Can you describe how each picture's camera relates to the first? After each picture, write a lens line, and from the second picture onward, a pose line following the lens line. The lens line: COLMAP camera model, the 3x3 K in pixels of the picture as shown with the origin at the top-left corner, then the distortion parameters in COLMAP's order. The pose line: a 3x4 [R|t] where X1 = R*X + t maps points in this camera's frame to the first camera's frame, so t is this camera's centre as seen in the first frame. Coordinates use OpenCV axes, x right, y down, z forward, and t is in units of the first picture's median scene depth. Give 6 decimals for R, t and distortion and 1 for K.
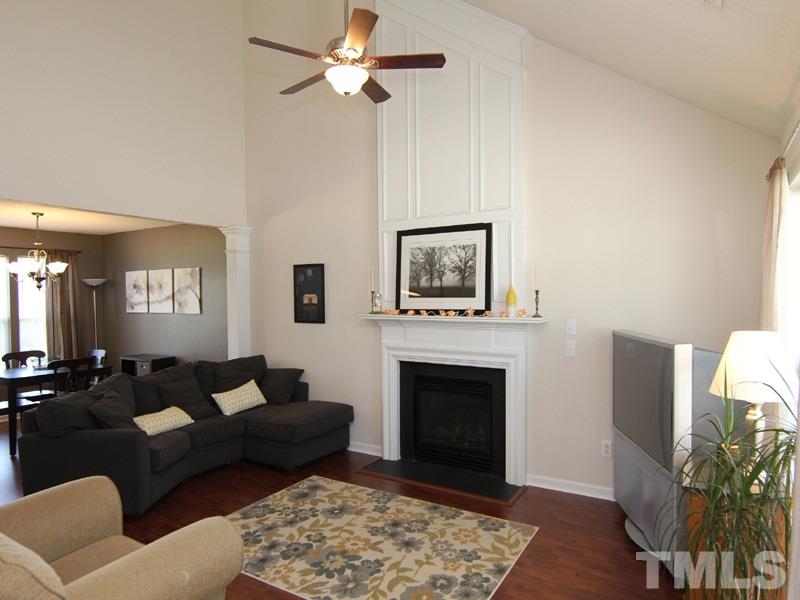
lens RADIAL K [[481.6, 0, 400.0], [0, 481.6, 300.0], [0, 0, 1]] dist [-0.027198, 0.000224]
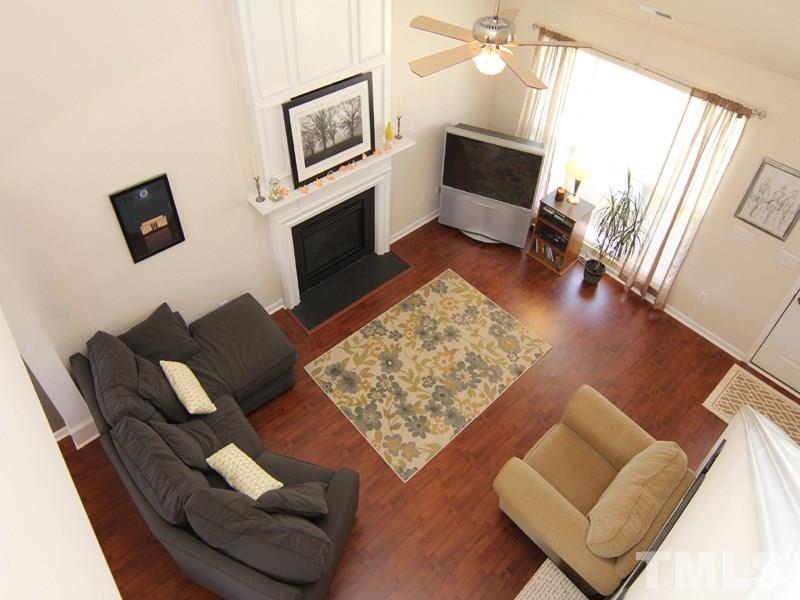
lens RADIAL K [[543.5, 0, 401.1], [0, 543.5, 213.4], [0, 0, 1]] dist [-0.061989, -0.000171]
pose [[0.301058, -0.575959, 0.760023, -0.819574], [-0.021220, 0.792755, 0.609170, -0.613391], [-0.953370, -0.199524, 0.226444, 0.617357]]
